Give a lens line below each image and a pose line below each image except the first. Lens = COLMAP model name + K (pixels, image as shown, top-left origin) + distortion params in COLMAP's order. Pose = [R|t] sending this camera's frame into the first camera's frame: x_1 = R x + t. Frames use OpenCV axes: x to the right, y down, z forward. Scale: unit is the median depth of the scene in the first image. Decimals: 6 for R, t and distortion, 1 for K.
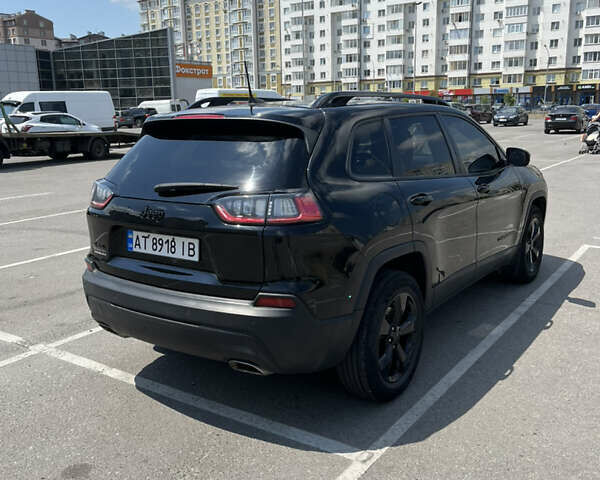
lens RADIAL K [[627.4, 0, 302.4], [0, 627.4, 243.0], [0, 0, 1]] dist [0.028272, 0.000000]
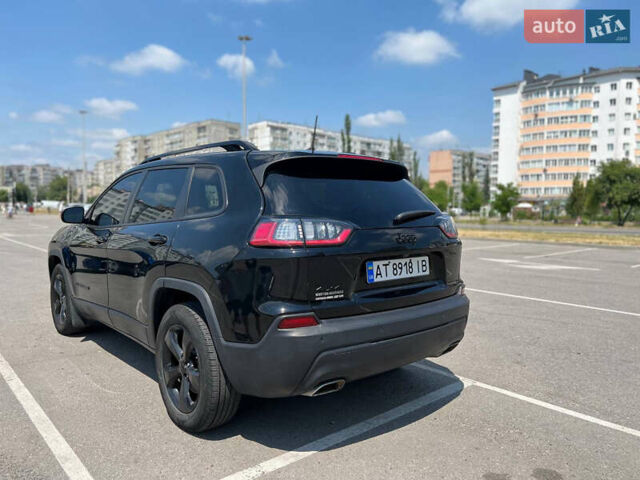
lens RADIAL K [[478.4, 0, 321.2], [0, 478.4, 240.1], [0, 0, 1]] dist [0.032005, -0.023549]
pose [[0.236151, -0.042010, 0.970808, -1.040574], [0.188310, 0.982104, -0.003308, -0.066864], [-0.953295, 0.183594, 0.239836, 0.908195]]
